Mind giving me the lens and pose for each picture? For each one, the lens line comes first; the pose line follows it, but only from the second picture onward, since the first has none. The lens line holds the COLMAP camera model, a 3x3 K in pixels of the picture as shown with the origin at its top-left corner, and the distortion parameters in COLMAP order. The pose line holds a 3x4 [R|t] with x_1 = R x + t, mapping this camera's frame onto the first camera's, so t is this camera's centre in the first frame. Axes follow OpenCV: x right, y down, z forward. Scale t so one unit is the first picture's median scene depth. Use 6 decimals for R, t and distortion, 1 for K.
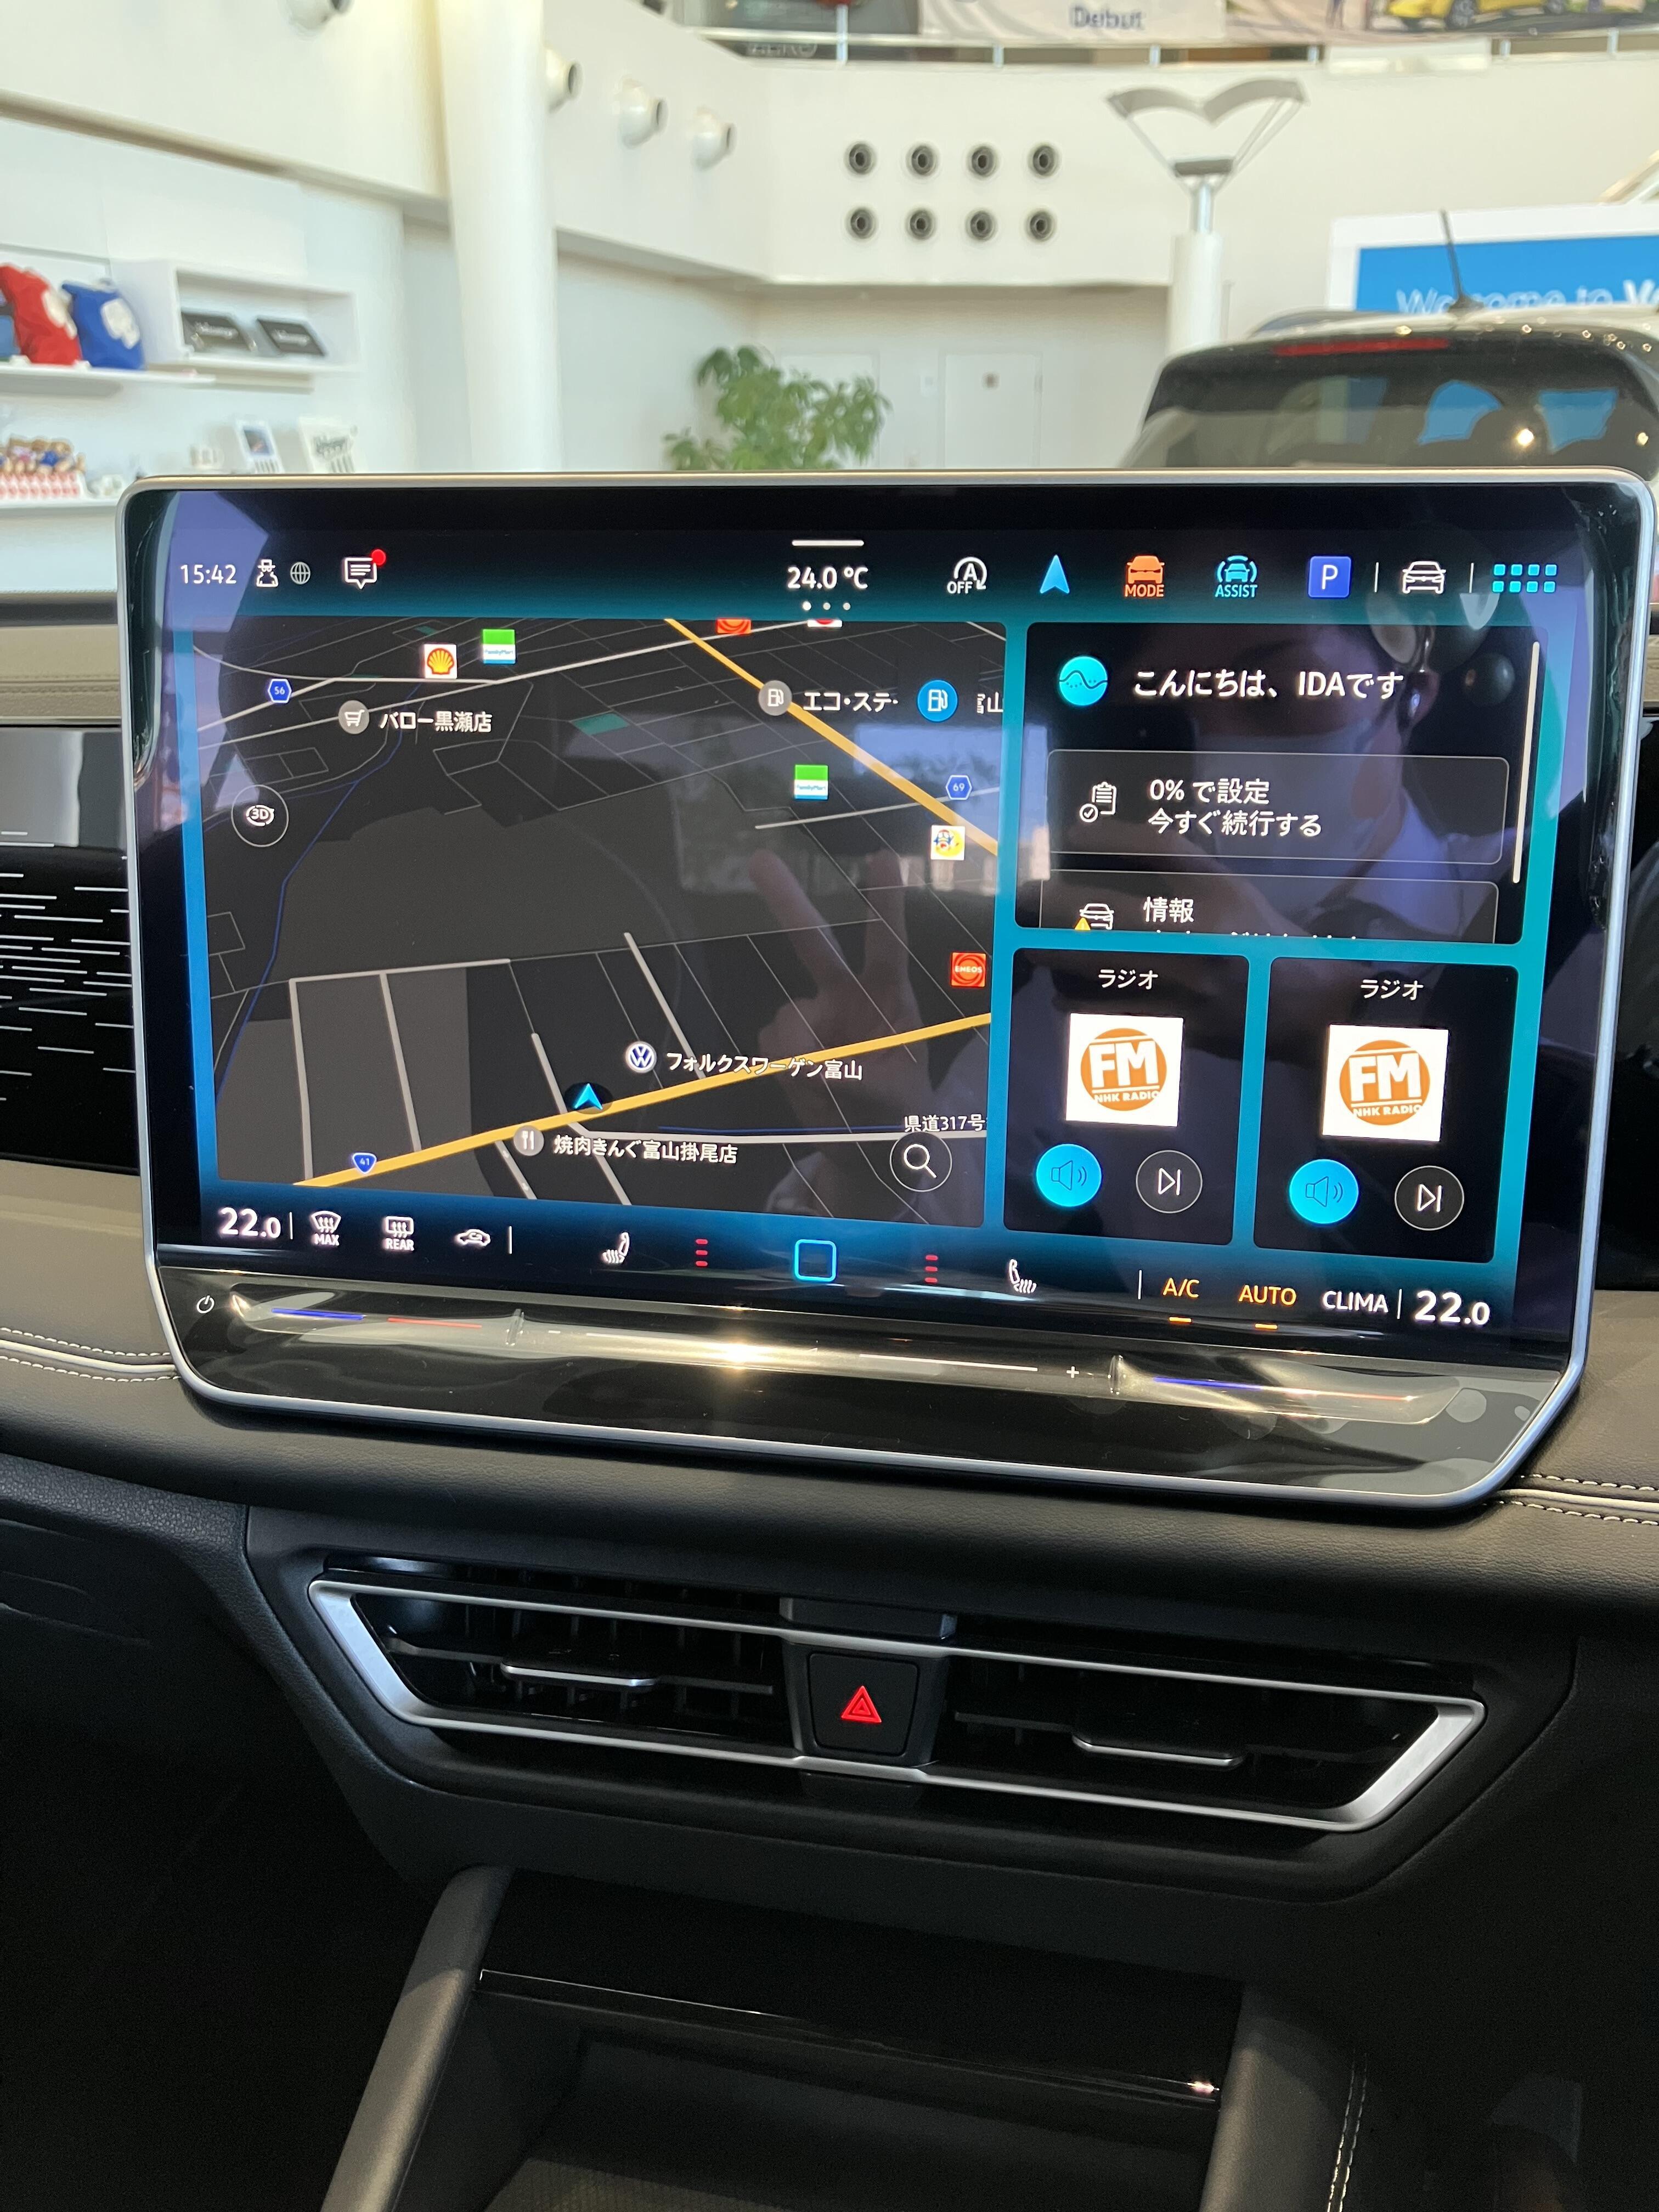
lens RADIAL K [[1817.7, 0, 829.4], [0, 1817.7, 1120.5], [0, 0, 1]] dist [0.015696, -0.008308]
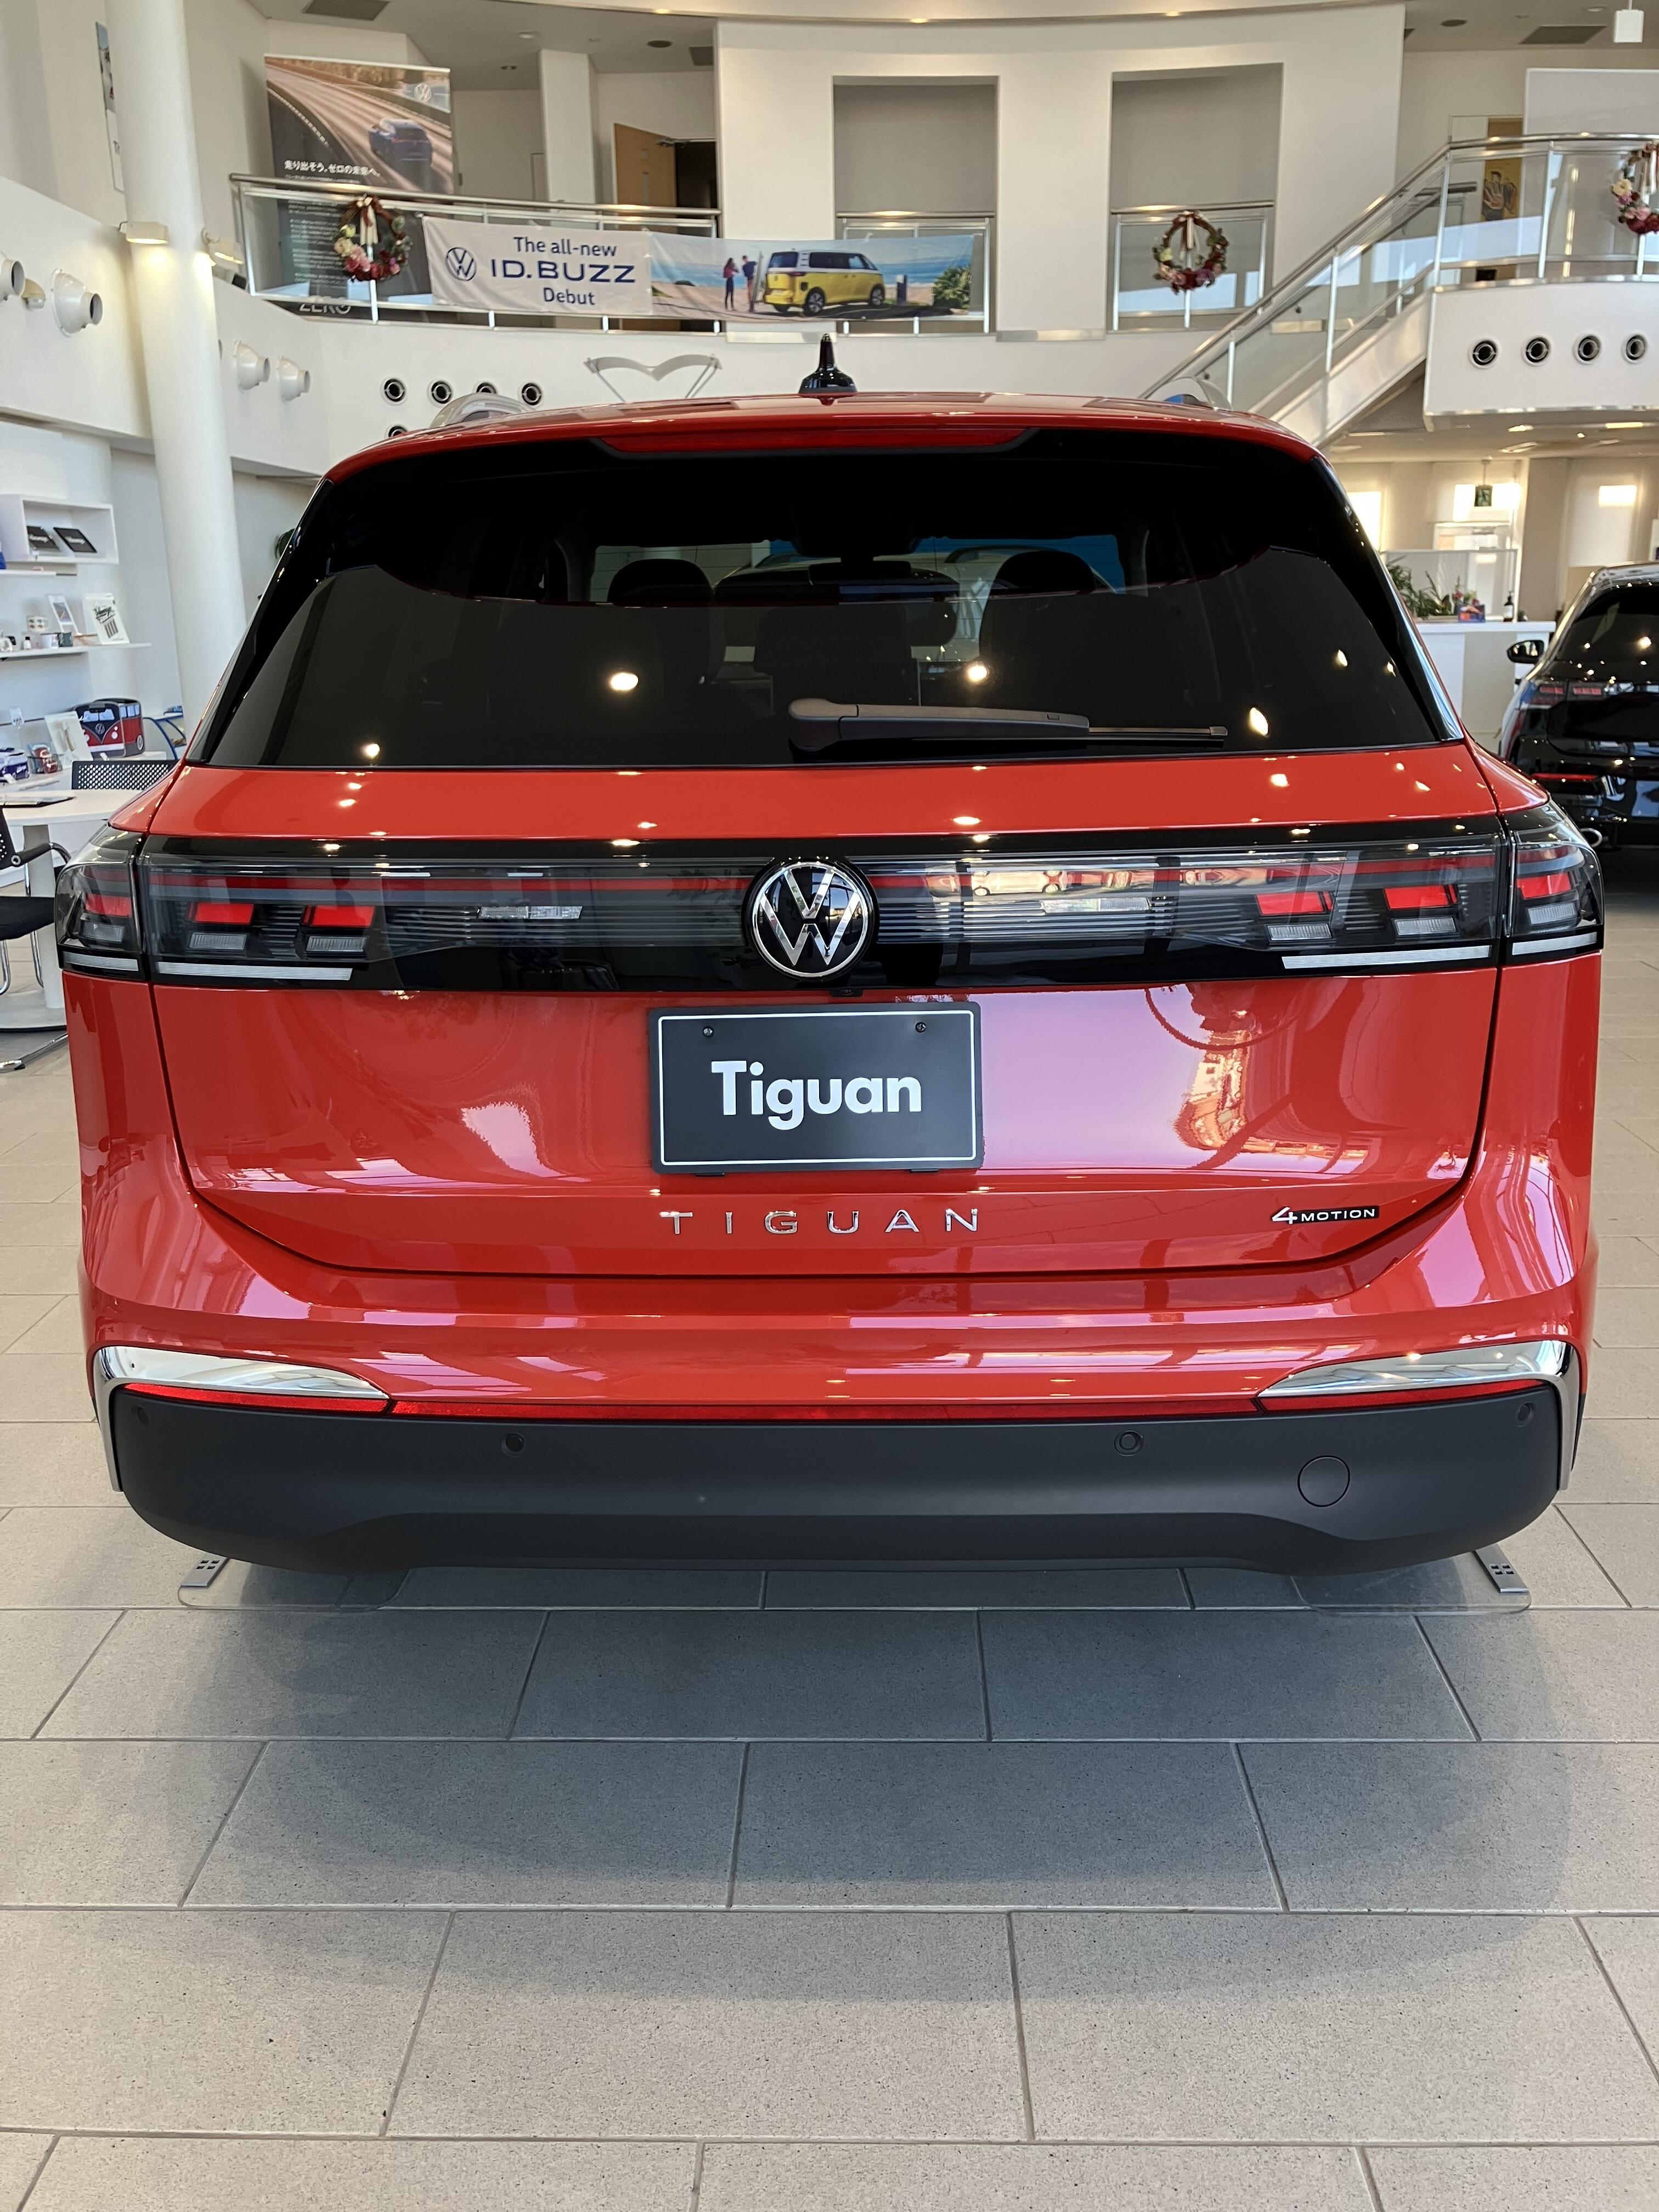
lens RADIAL K [[1817.7, 0, 836.9], [0, 1817.7, 1104.6], [0, 0, 1]] dist [0.015696, -0.008308]
pose [[0.947740, -0.092144, 0.305449, -0.187554], [0.114978, 0.991697, -0.057587, 0.139641], [-0.297606, 0.089698, 0.950466, -0.434344]]
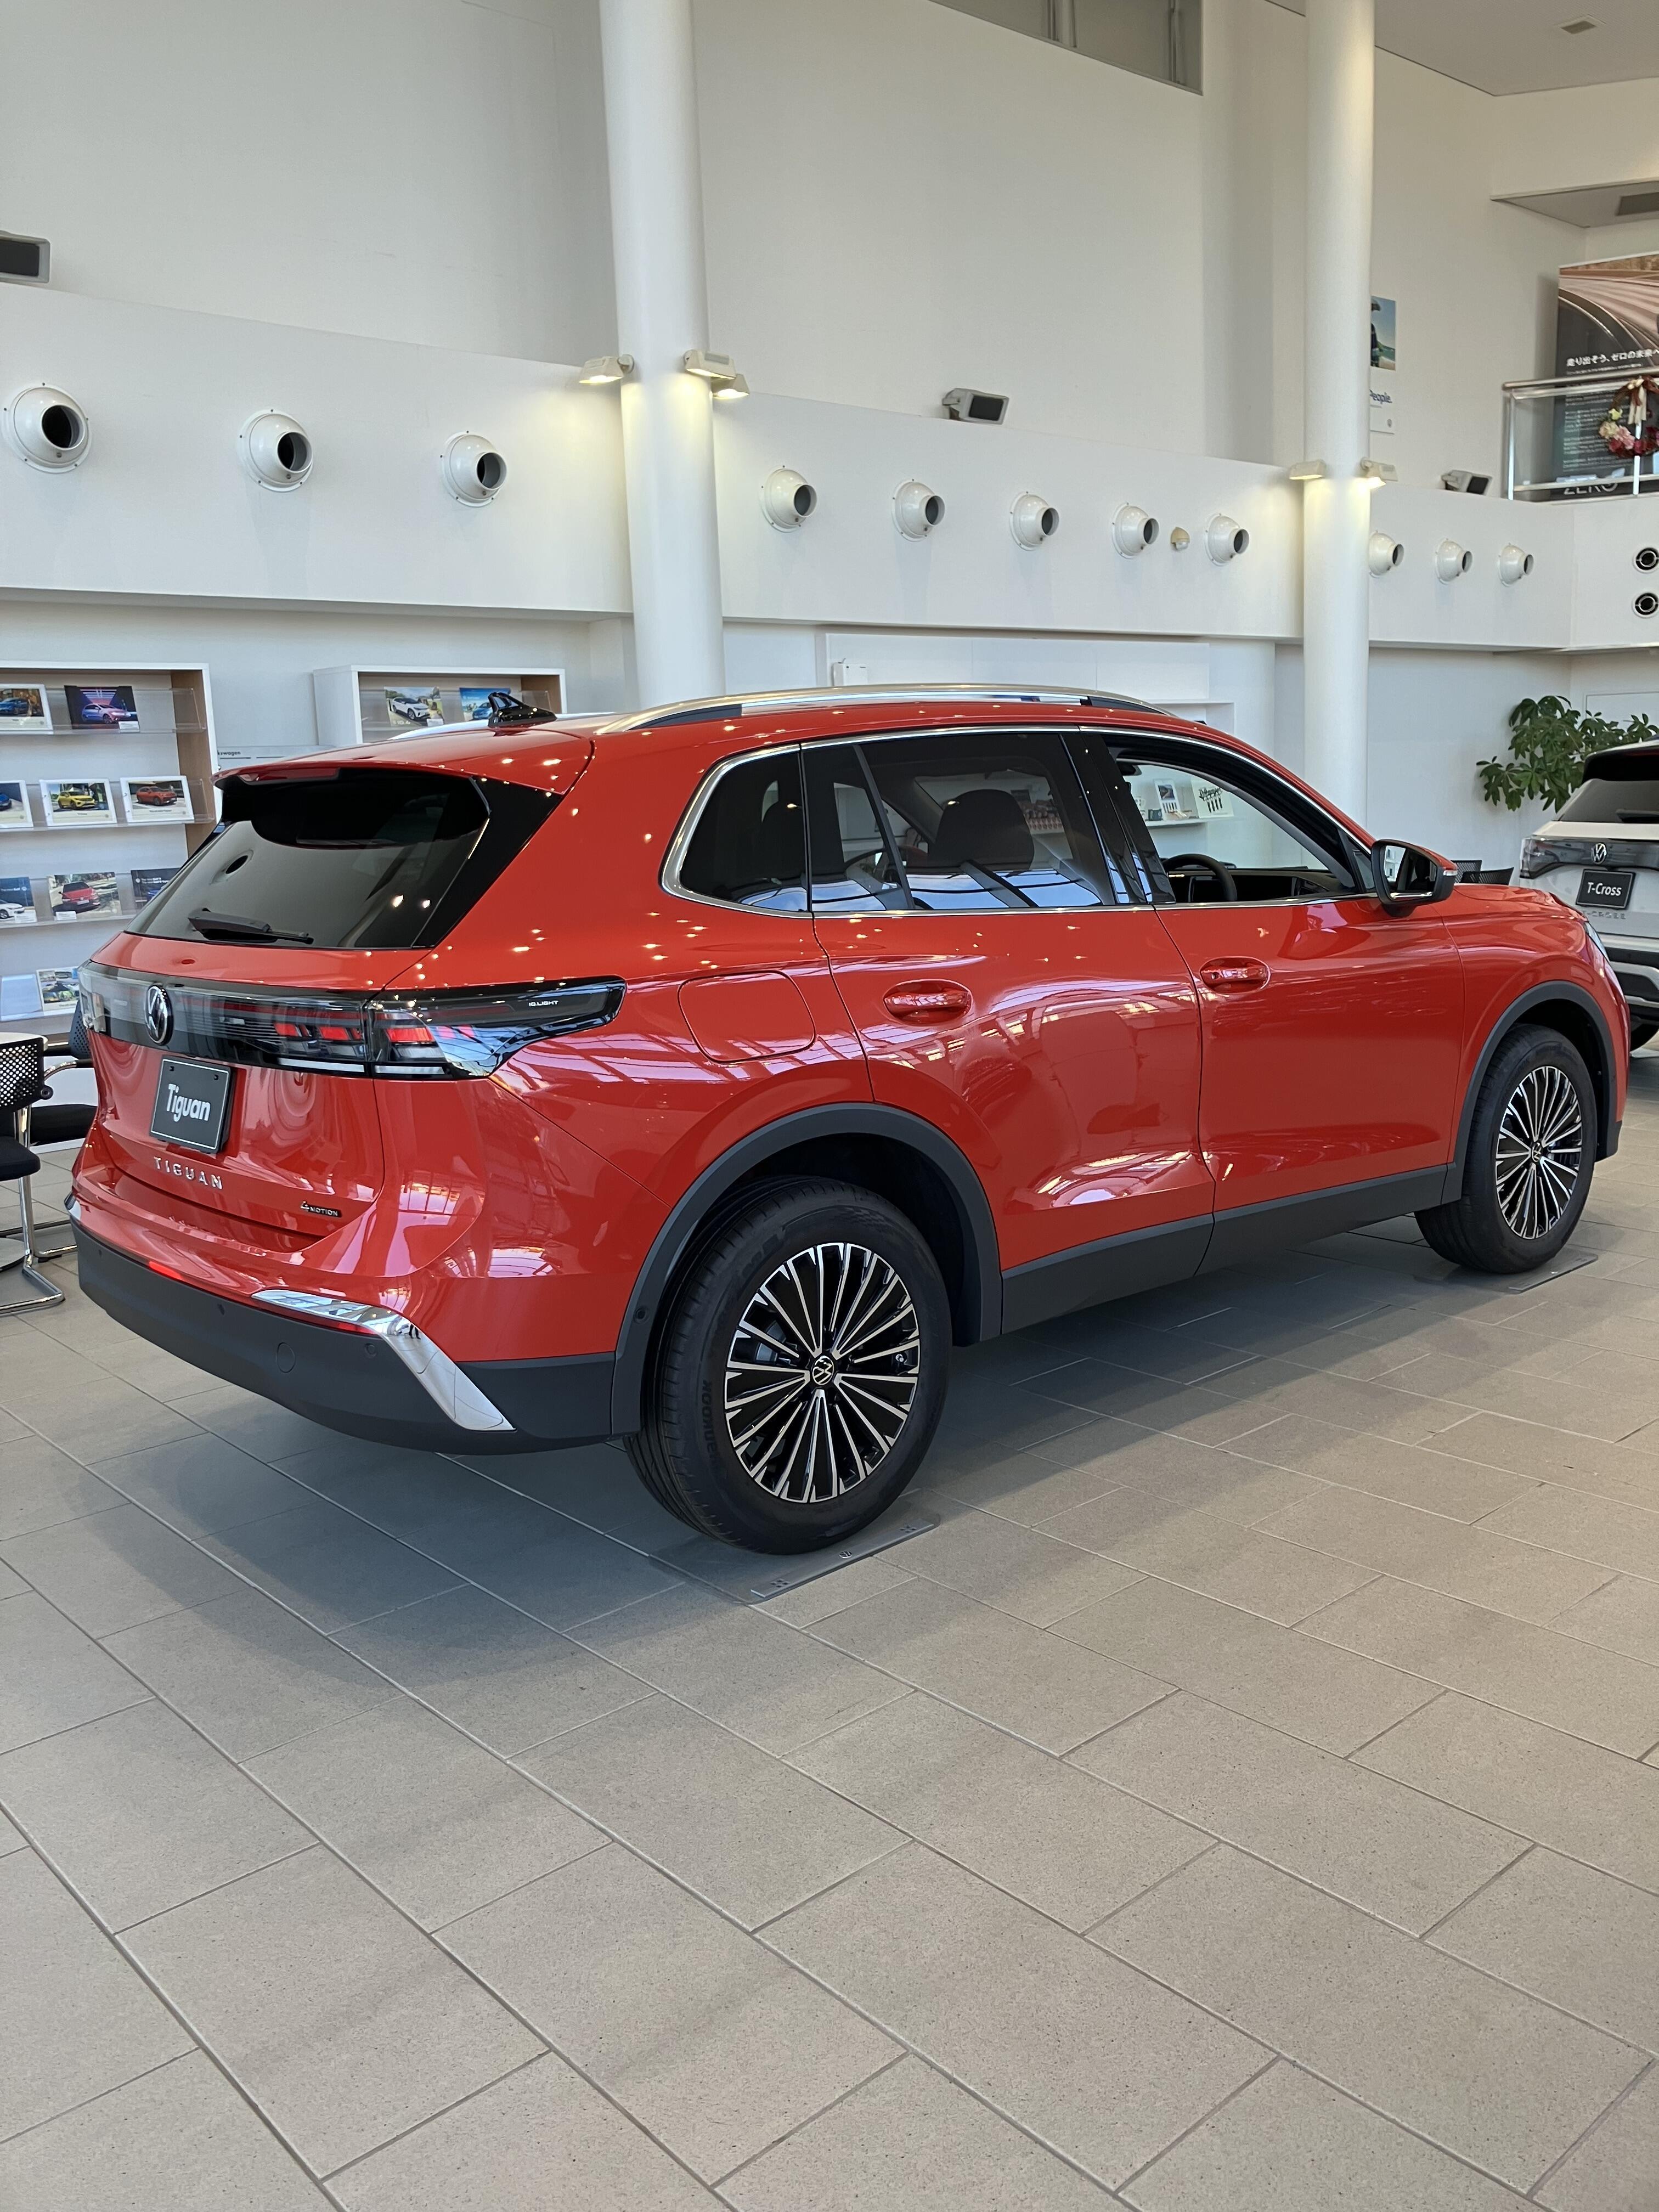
lens RADIAL K [[1817.7, 0, 836.5], [0, 1817.7, 1104.7], [0, 0, 1]] dist [0.015696, -0.008308]
pose [[0.877655, 0.056587, -0.475941, 0.222577], [-0.131168, 0.983454, -0.124952, 0.159262], [0.460996, 0.172093, 0.870556, -0.531422]]
